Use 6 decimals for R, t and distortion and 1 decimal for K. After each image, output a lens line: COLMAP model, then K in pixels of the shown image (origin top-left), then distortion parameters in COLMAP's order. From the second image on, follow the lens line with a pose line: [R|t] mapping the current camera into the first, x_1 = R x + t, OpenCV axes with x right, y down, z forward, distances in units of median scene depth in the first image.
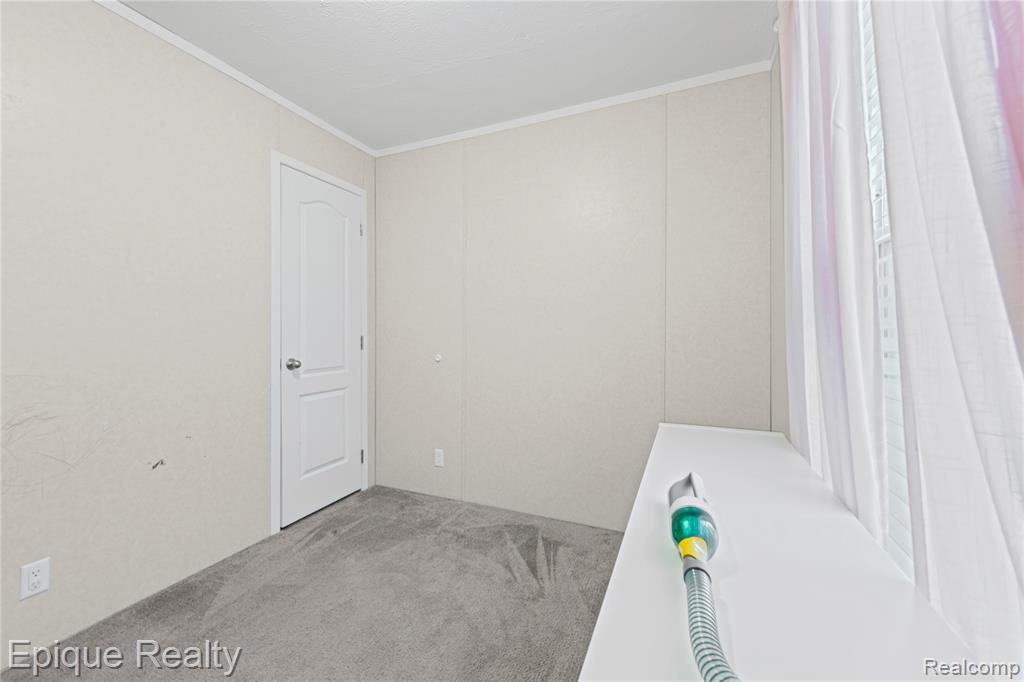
lens RADIAL K [[410.9, 0, 511.7], [0, 410.9, 333.1], [0, 0, 1]] dist [0.014270, -0.000520]
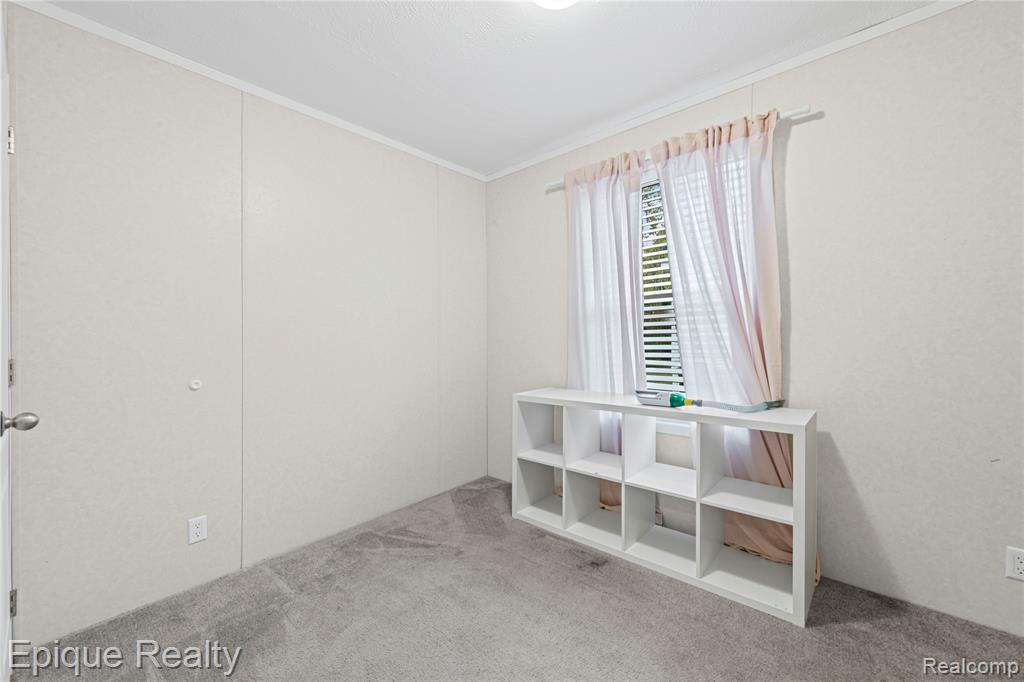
lens RADIAL K [[410.9, 0, 513.0], [0, 410.9, 340.4], [0, 0, 1]] dist [0.014270, -0.000520]
pose [[0.296405, -0.012929, 0.954975, -0.871856], [0.022064, 0.999734, 0.006687, -0.007645], [-0.954808, 0.019089, 0.296611, 0.363408]]
